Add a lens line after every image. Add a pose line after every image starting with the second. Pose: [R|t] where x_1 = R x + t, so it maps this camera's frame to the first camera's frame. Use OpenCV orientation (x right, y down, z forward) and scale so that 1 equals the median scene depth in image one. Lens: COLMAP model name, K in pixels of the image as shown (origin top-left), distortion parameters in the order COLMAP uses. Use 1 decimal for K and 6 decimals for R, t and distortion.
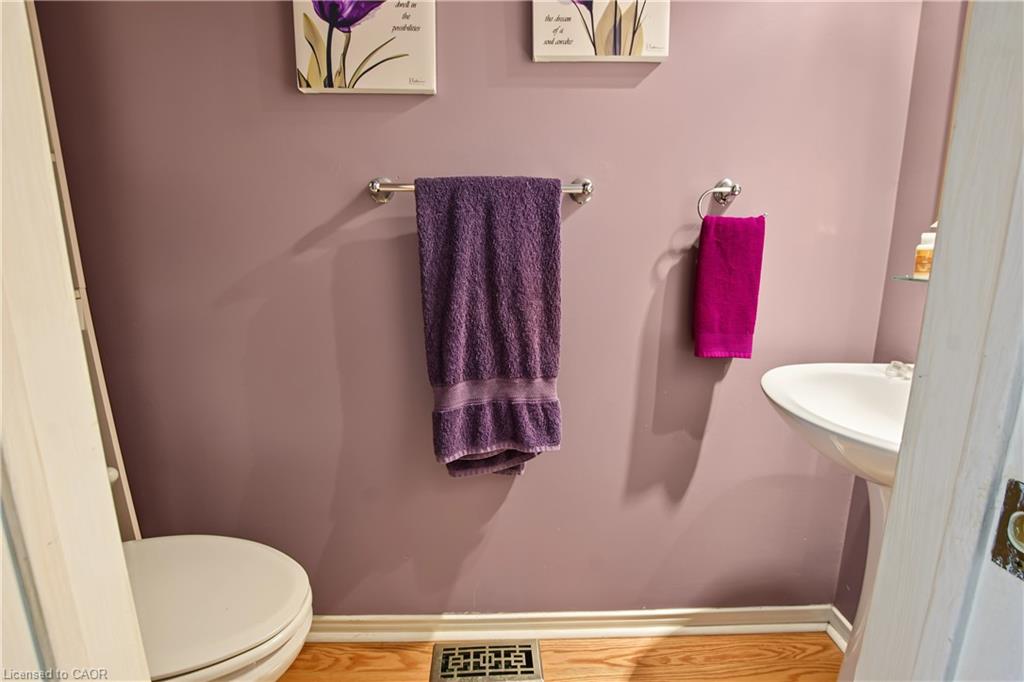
lens RADIAL K [[474.6, 0, 514.5], [0, 474.6, 339.5], [0, 0, 1]] dist [-0.034127, 0.003978]
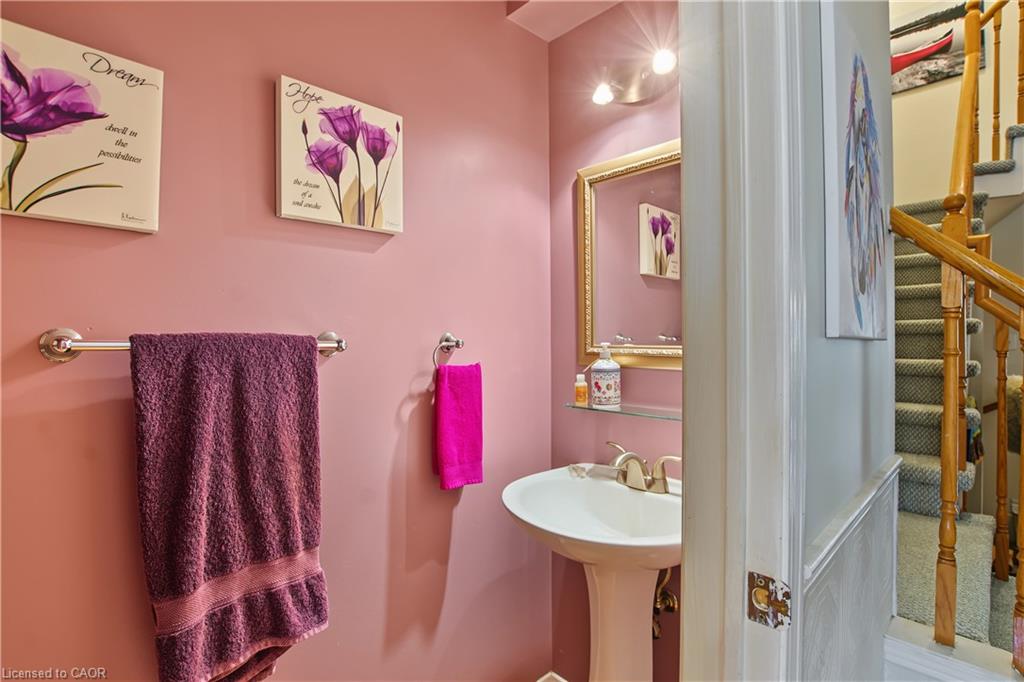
lens RADIAL K [[474.6, 0, 509.2], [0, 474.6, 343.8], [0, 0, 1]] dist [-0.034127, 0.003978]
pose [[0.745481, -0.004855, 0.666509, -0.251496], [0.134588, 0.980472, -0.143392, -0.127916], [-0.652797, 0.196600, 0.731576, 0.023051]]
